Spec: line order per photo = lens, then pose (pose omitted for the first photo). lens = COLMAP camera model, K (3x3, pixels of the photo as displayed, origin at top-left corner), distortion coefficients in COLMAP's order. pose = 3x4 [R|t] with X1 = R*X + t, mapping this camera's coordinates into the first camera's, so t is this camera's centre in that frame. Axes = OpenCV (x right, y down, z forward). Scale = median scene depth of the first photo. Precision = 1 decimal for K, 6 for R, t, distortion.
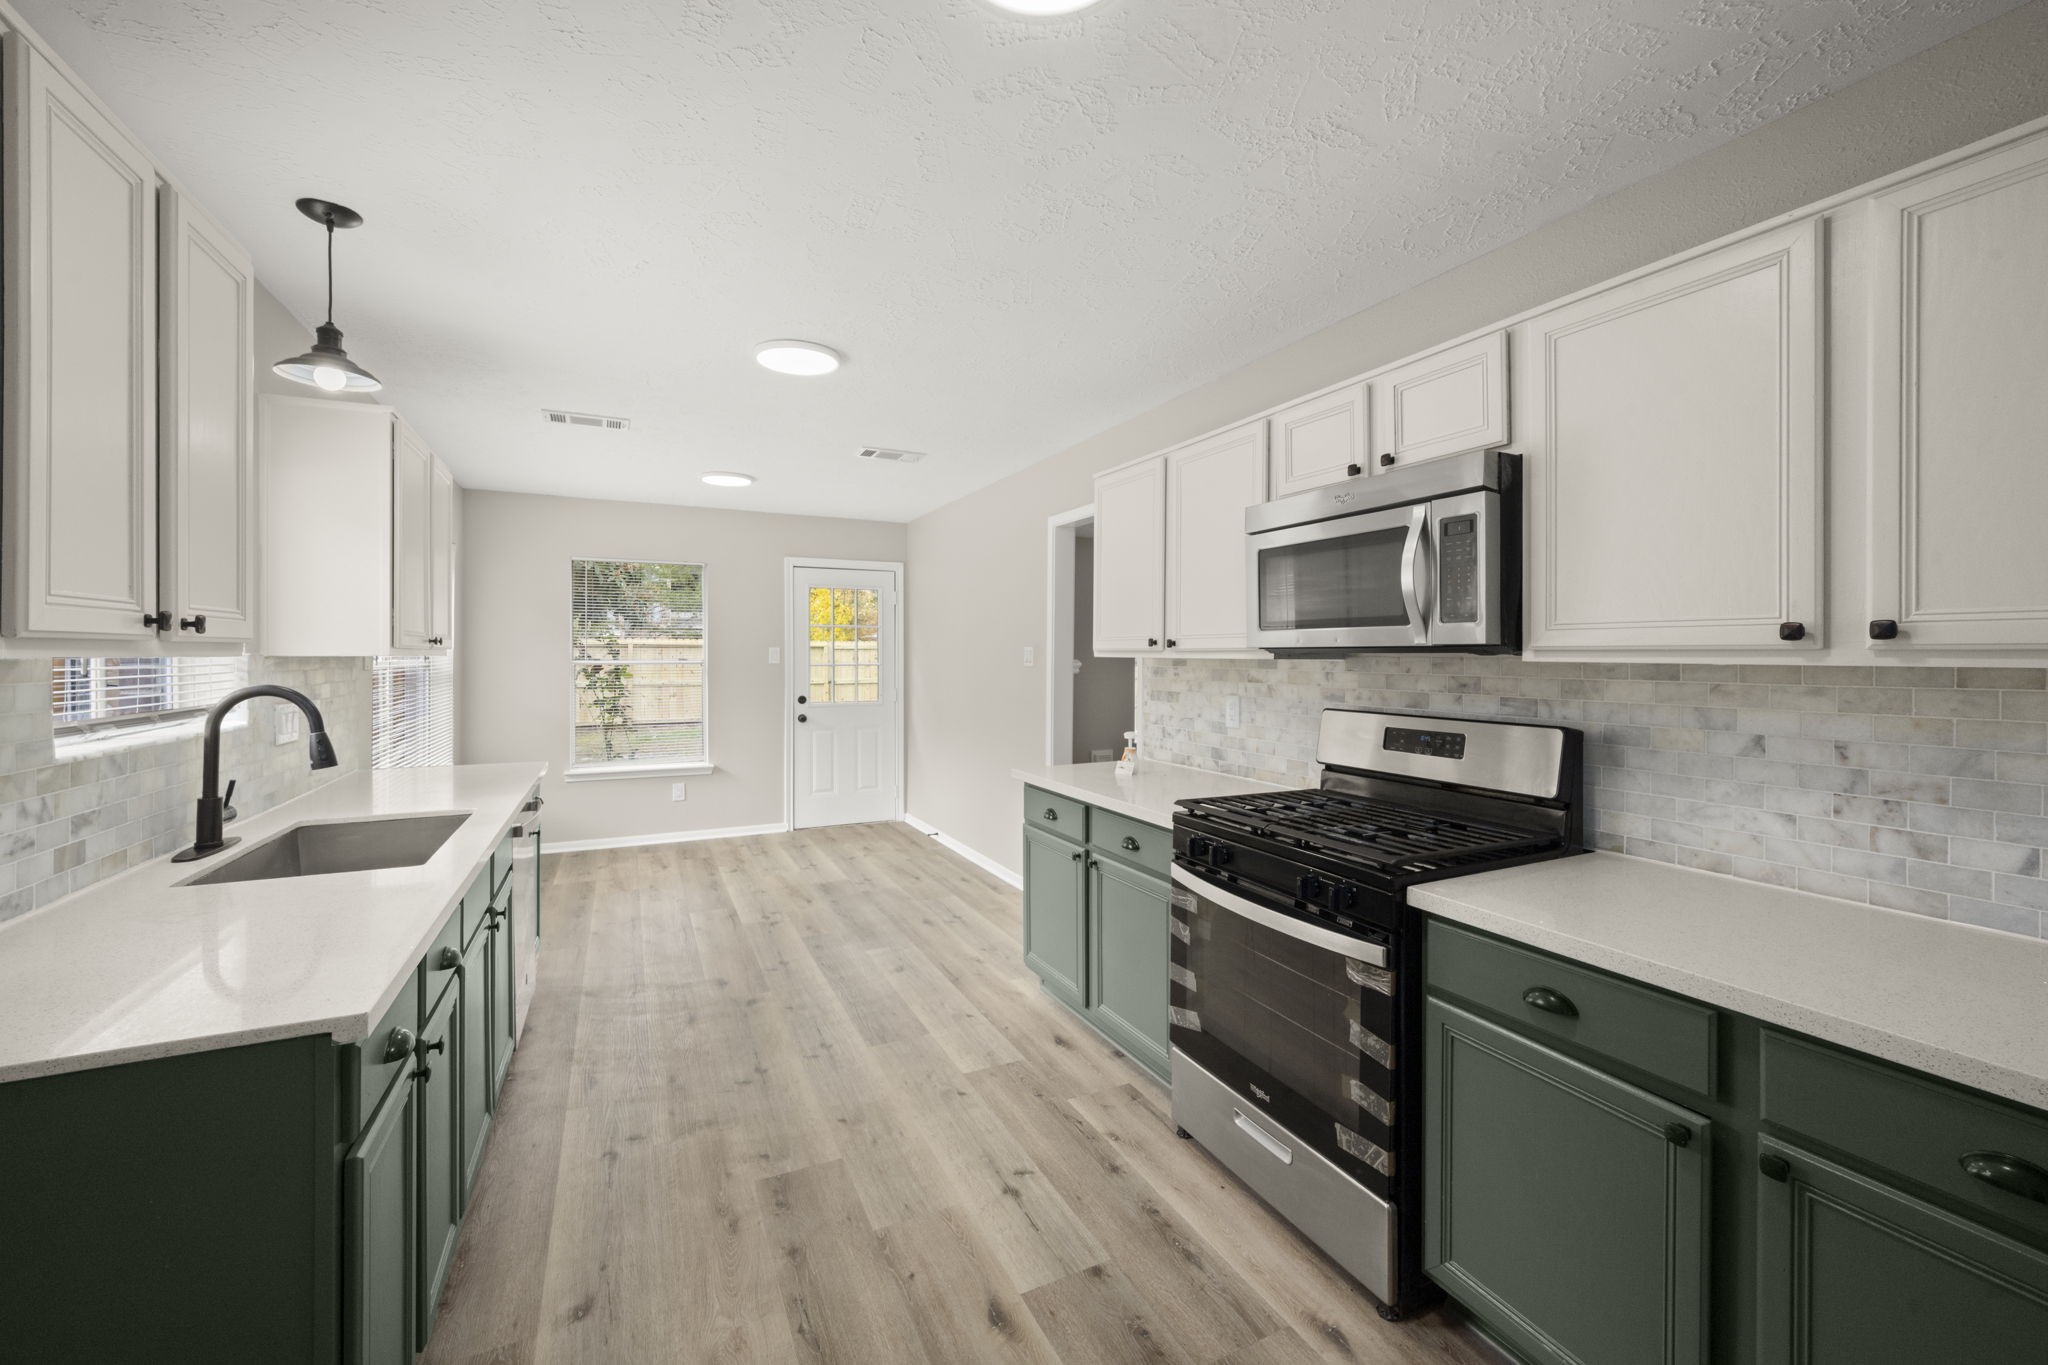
lens RADIAL K [[834.1, 0, 1027.6], [0, 834.1, 654.2], [0, 0, 1]] dist [-0.003576, 0.001282]
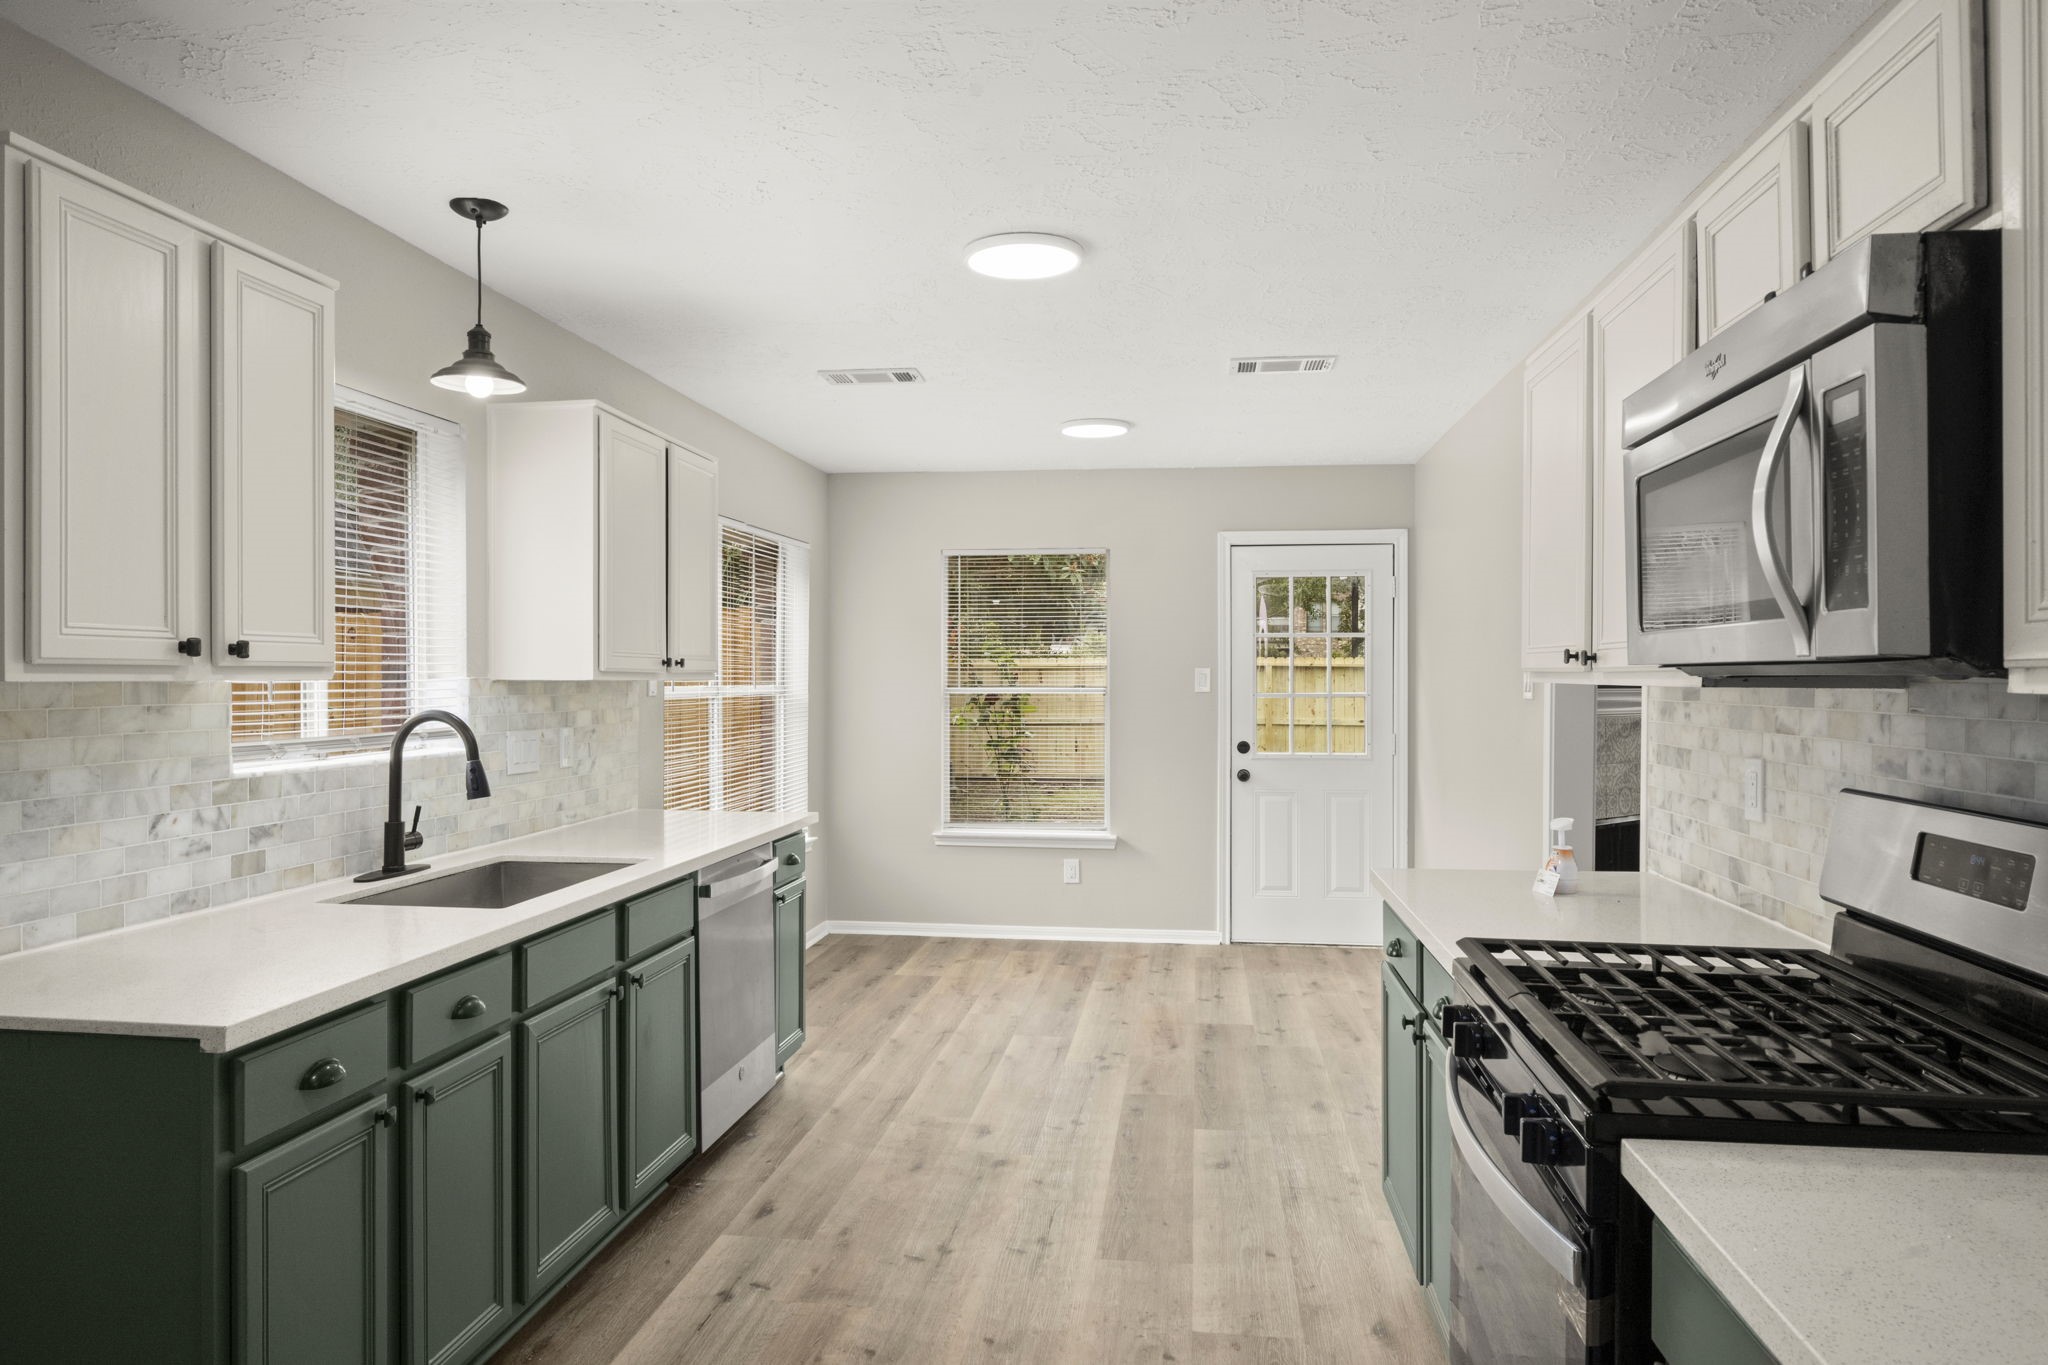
lens RADIAL K [[1317.7, 0, 1017.1], [0, 1317.7, 683.5], [0, 0, 1]] dist [0.002935, 0.001160]
pose [[0.825954, 0.002113, -0.563733, 0.422453], [-0.000375, 0.999995, 0.003199, 0.001104], [0.563737, -0.002431, 0.825951, 0.094743]]
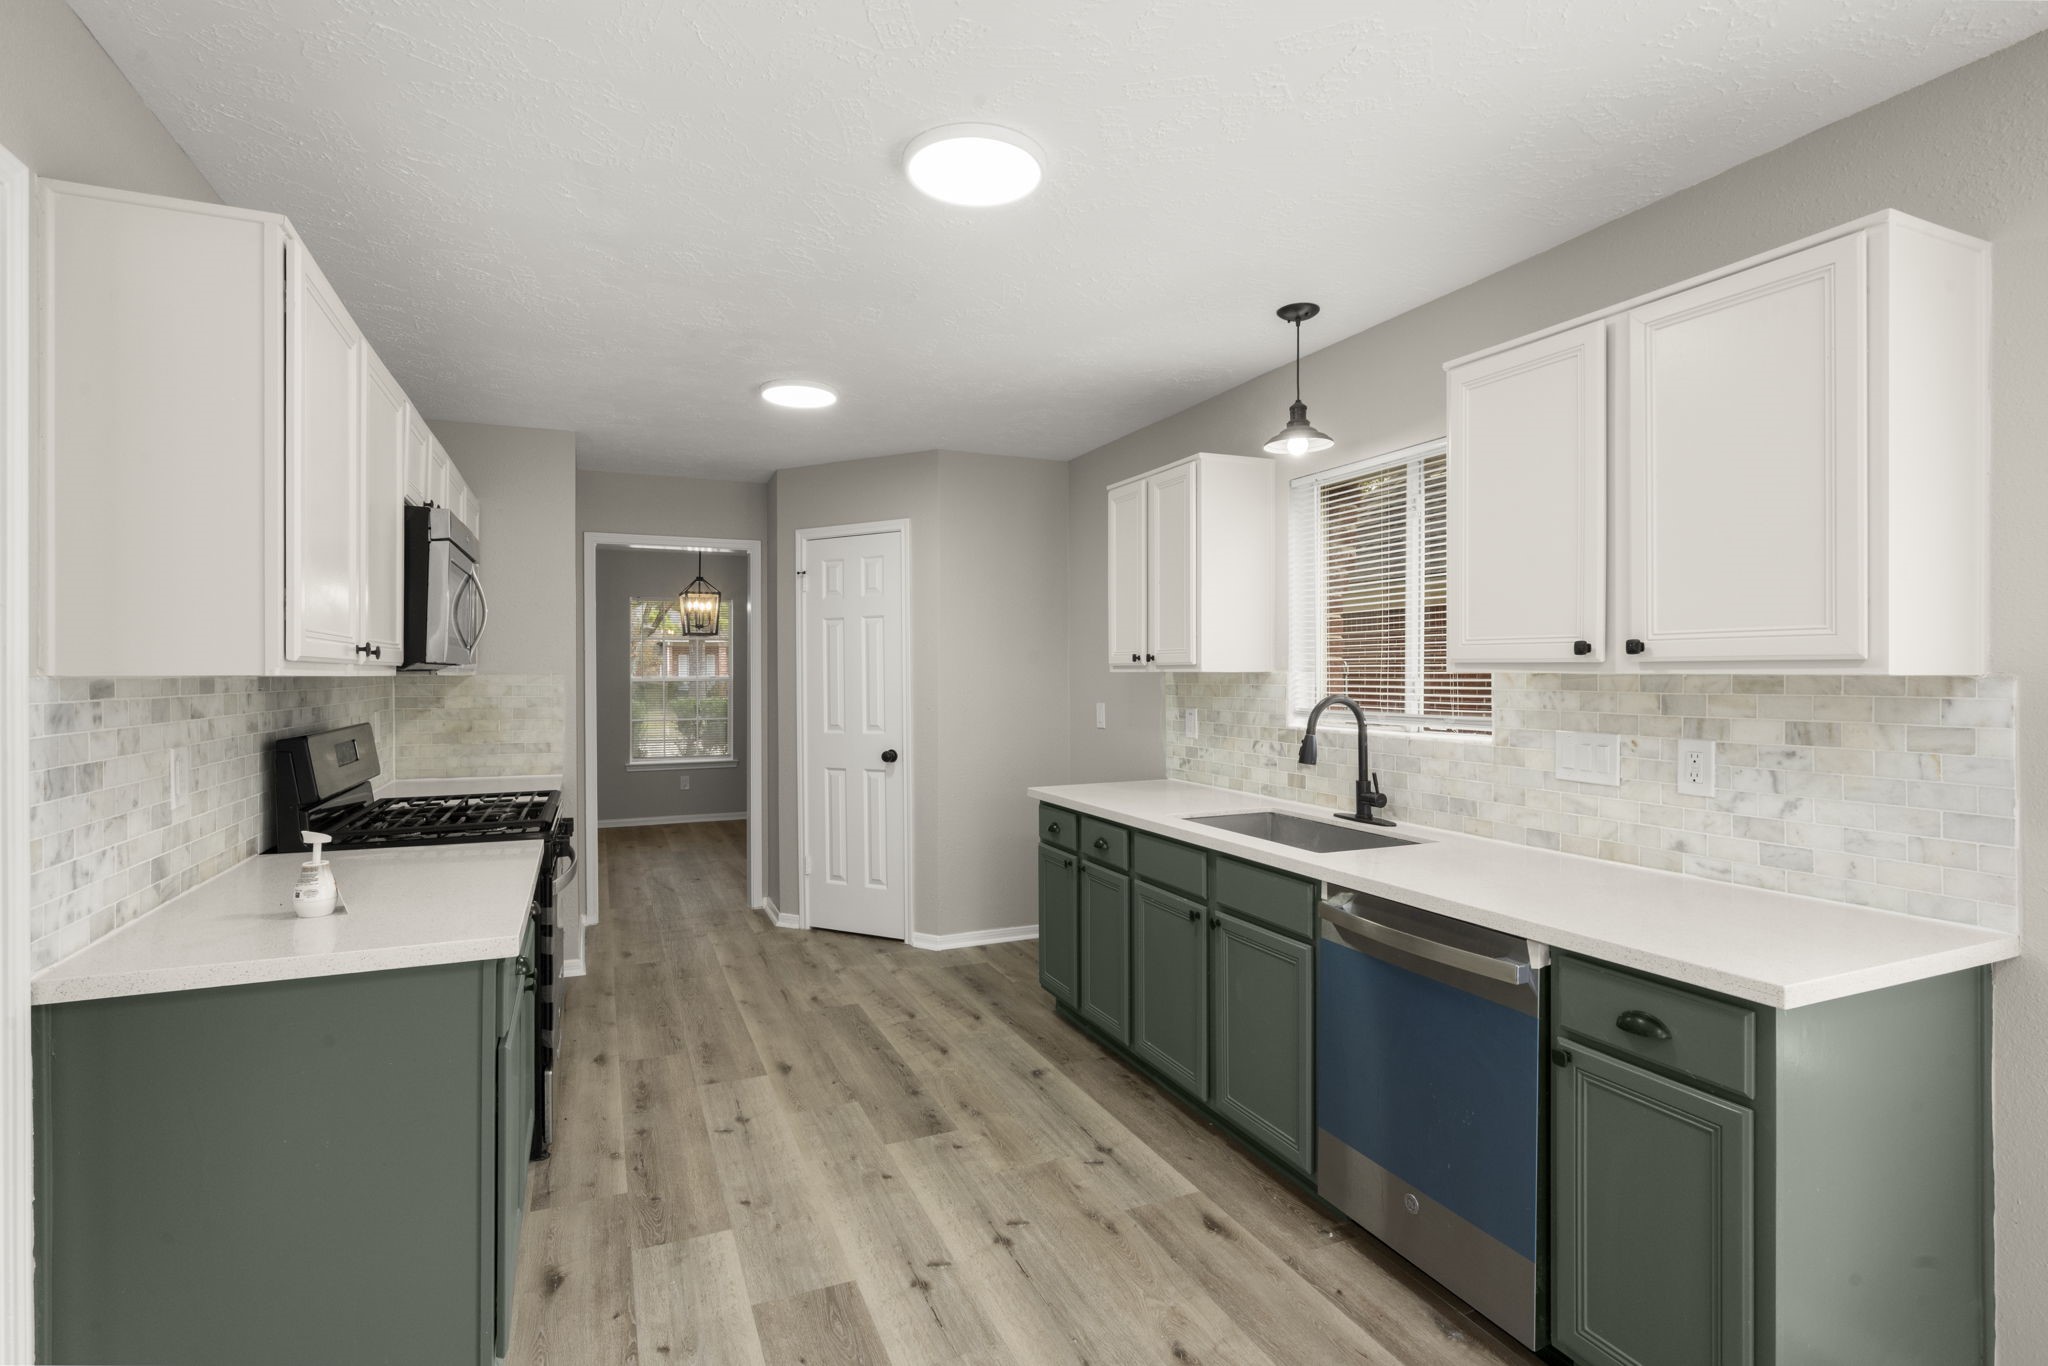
lens RADIAL K [[939.4, 0, 1007.1], [0, 939.4, 664.8], [0, 0, 1]] dist [0.000355, 0.001976]
pose [[-0.998655, -0.000246, 0.051843, -0.407515], [-0.000541, 0.999984, -0.005684, -0.000338], [-0.051841, -0.005704, -0.998639, 2.027467]]
